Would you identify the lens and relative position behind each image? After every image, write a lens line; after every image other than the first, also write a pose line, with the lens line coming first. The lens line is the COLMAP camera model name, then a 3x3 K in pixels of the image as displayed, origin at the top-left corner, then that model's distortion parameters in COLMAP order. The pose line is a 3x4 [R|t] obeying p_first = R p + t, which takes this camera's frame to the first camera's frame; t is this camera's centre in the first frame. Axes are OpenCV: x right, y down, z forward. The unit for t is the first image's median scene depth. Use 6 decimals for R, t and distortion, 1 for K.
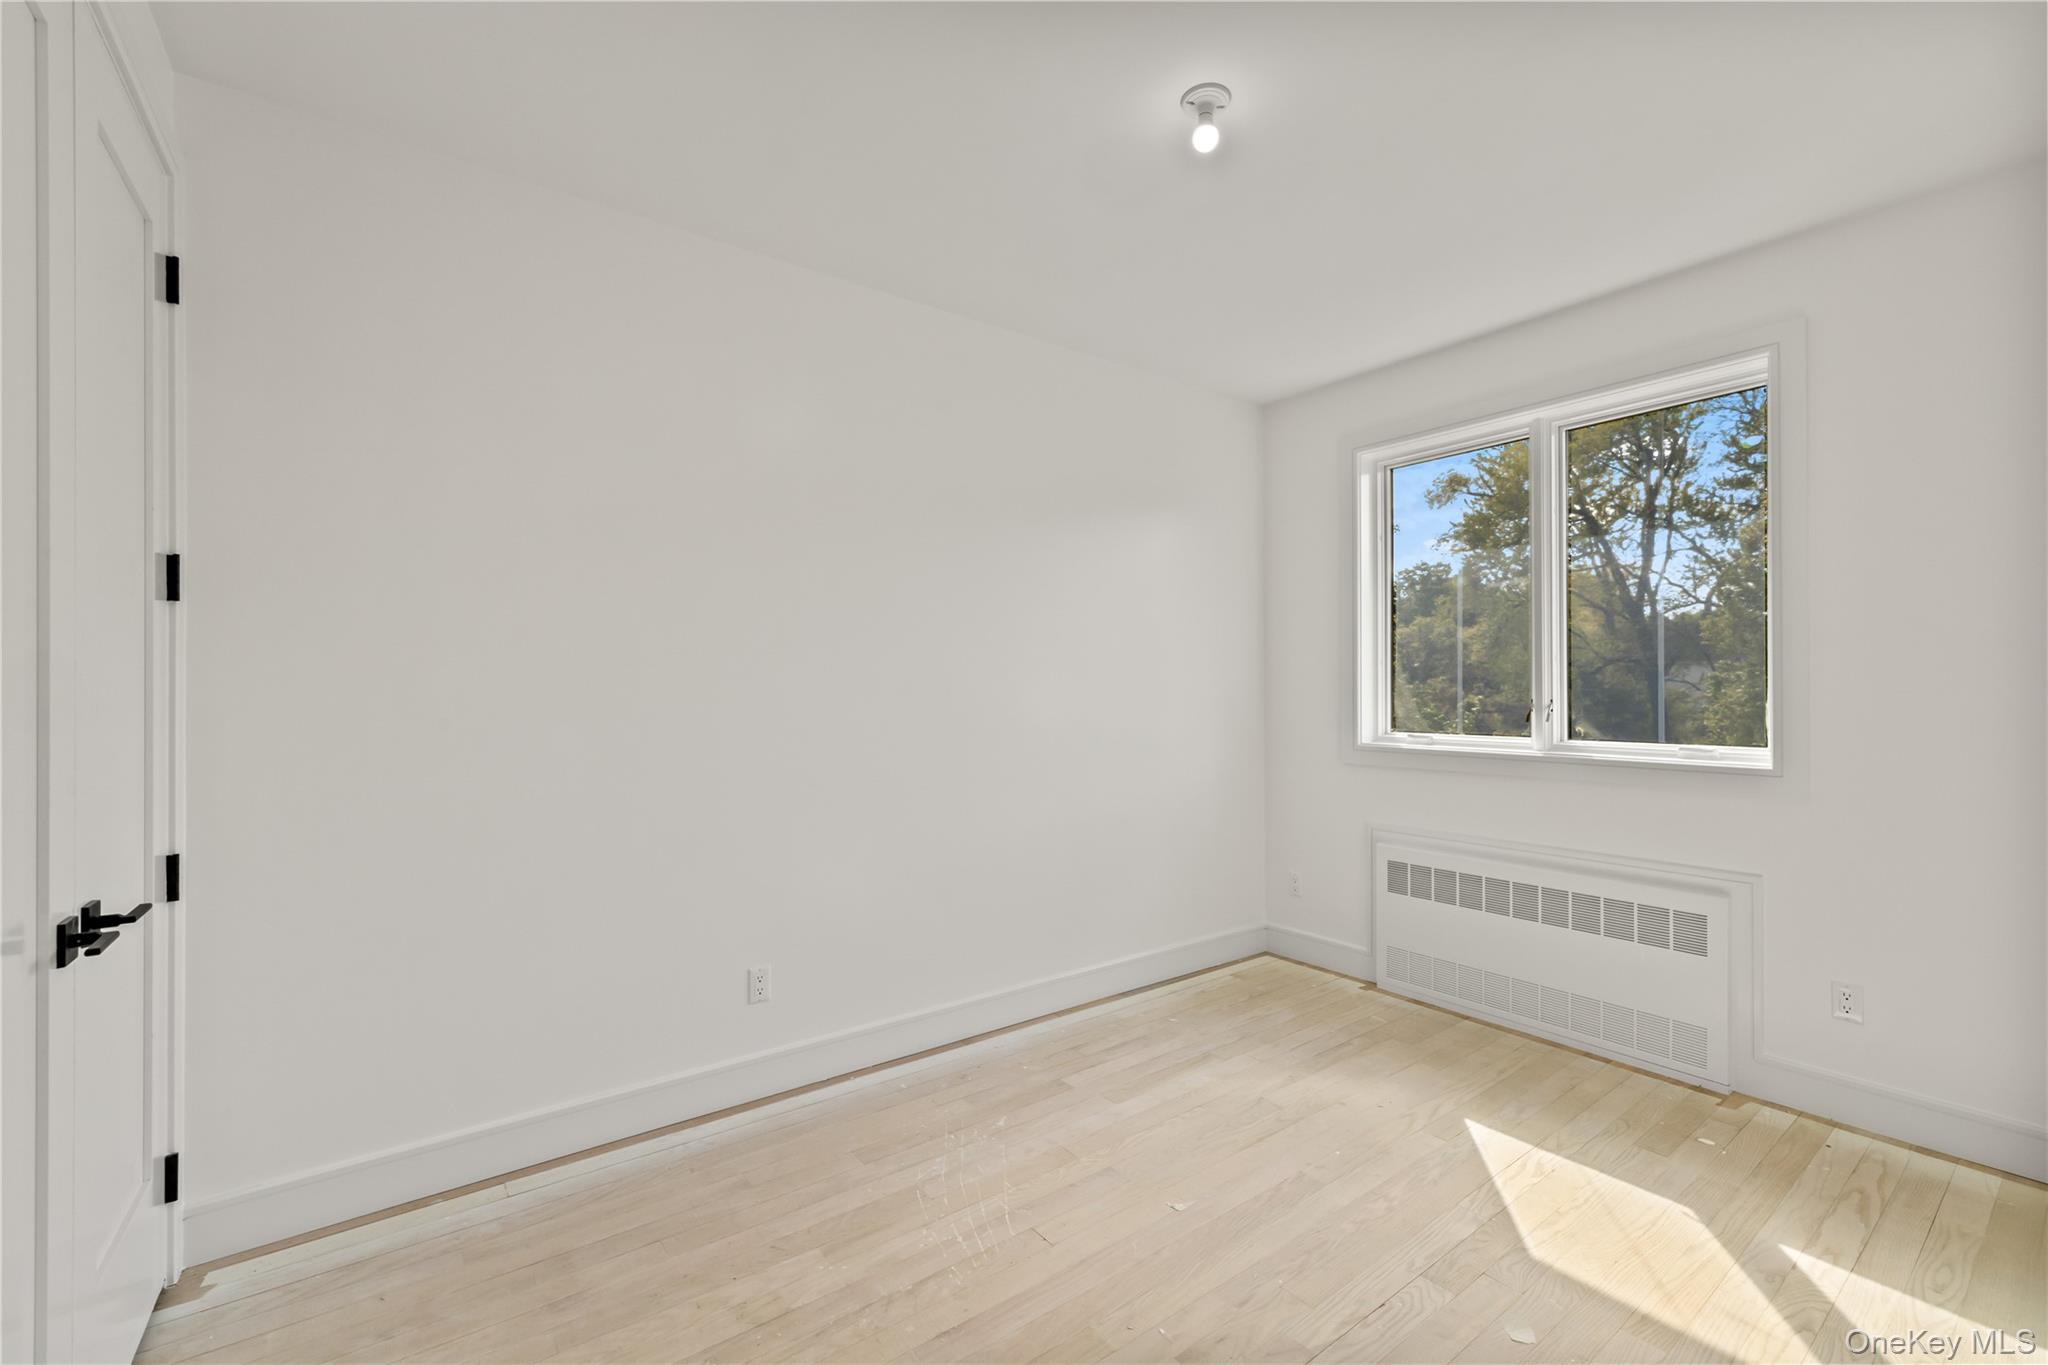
lens RADIAL K [[863.9, 0, 1024.0], [0, 863.9, 682.5], [0, 0, 1]] dist [0.001189, -0.000132]
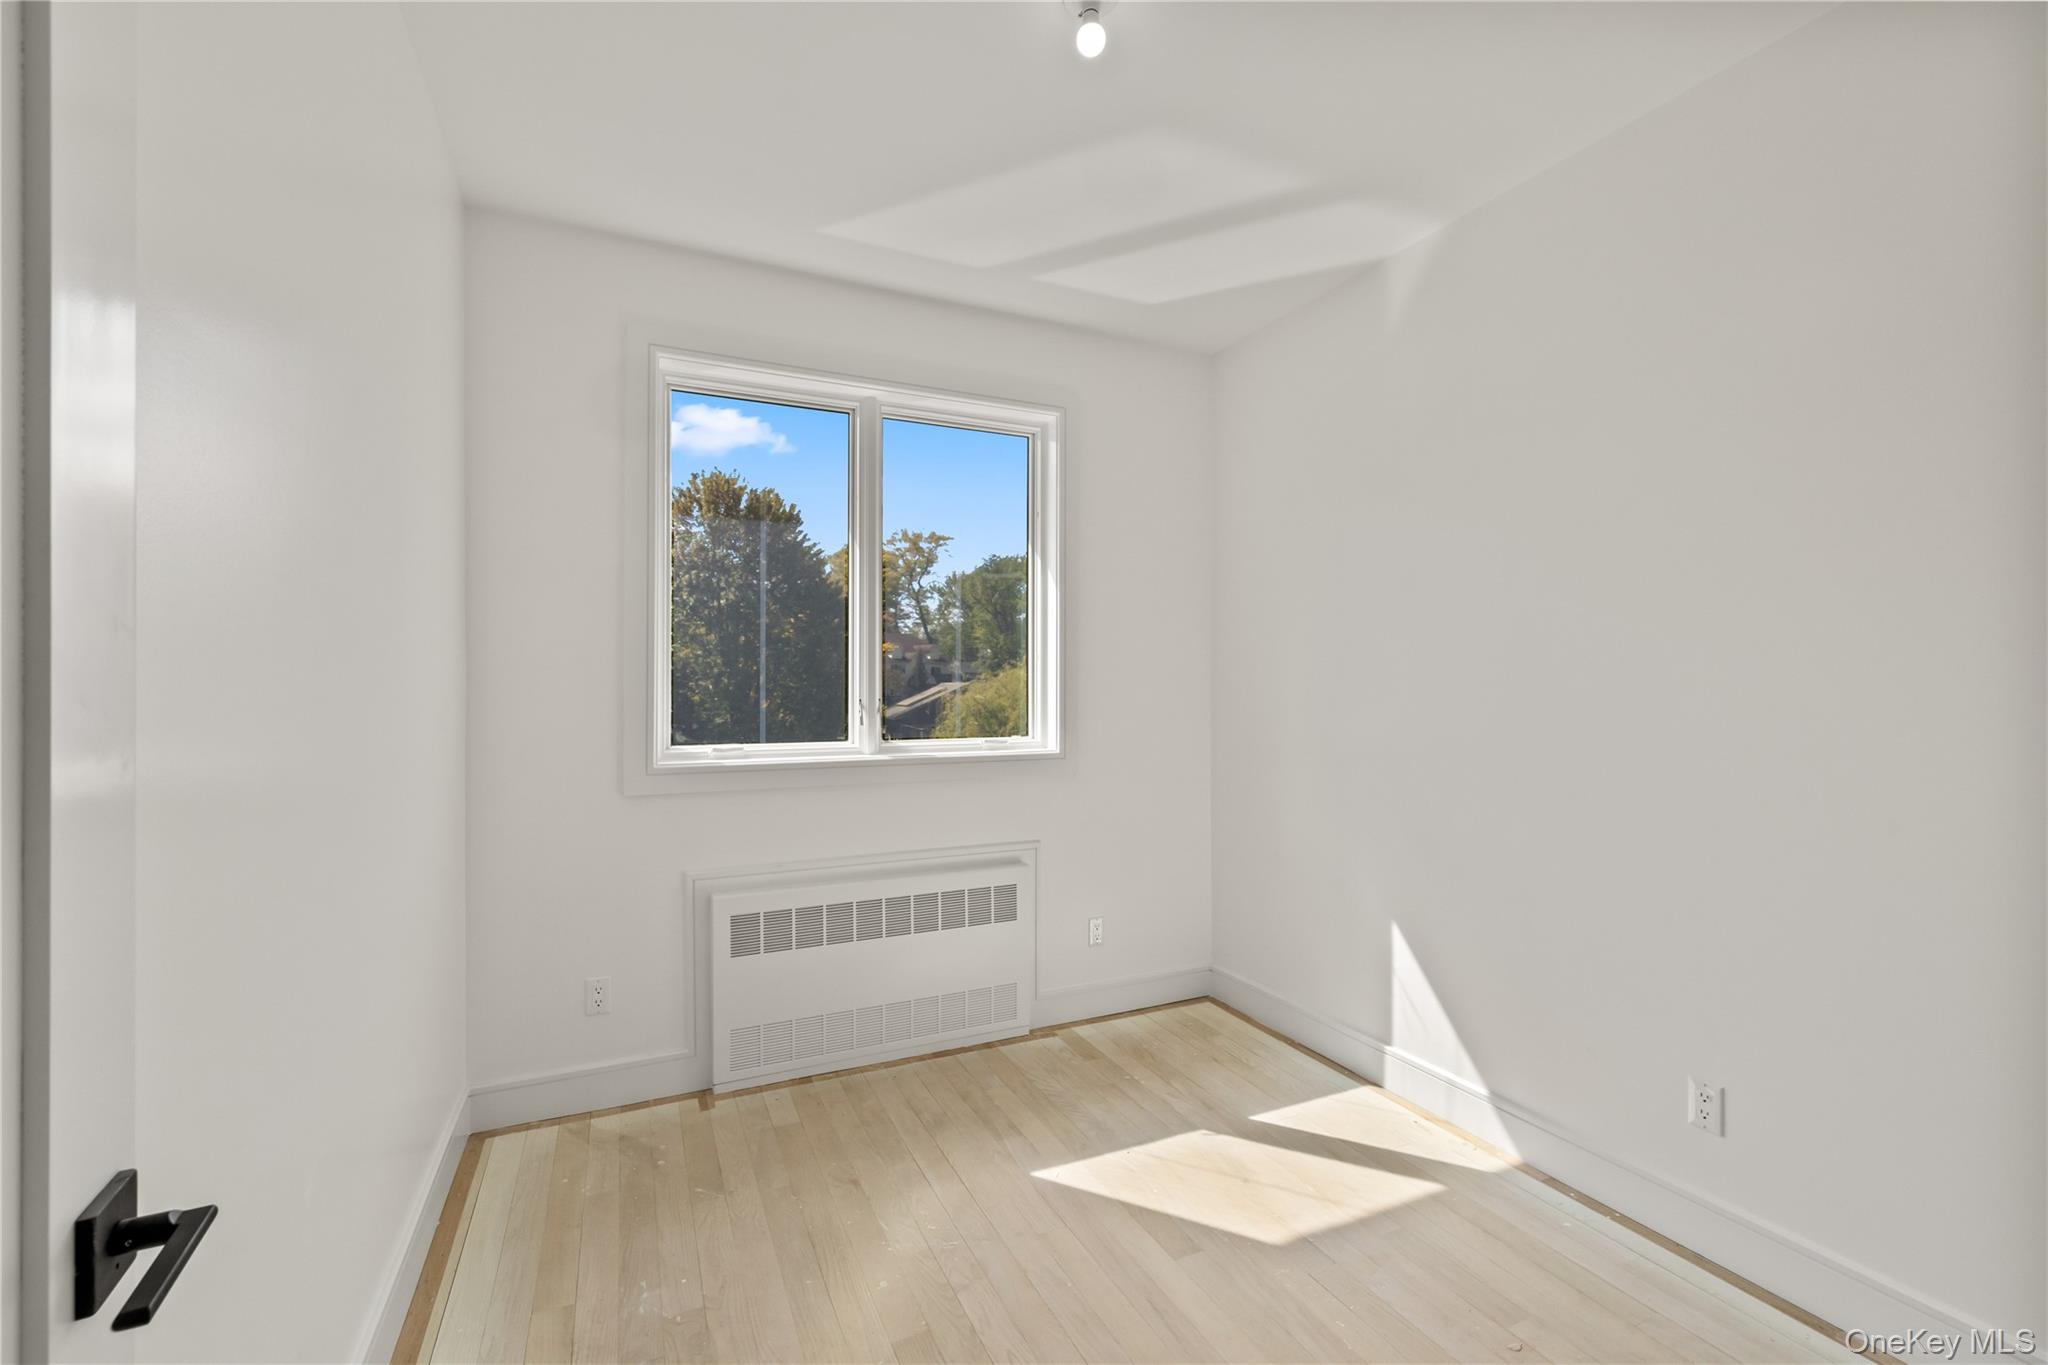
lens RADIAL K [[845.9, 0, 1020.9], [0, 845.9, 692.3], [0, 0, 1]] dist [0.015903, -0.000024]
pose [[0.217090, 0.003195, 0.976146, -0.252672], [-0.000237, 0.999995, -0.003220, 0.015325], [-0.976151, 0.000467, 0.217090, 0.620785]]
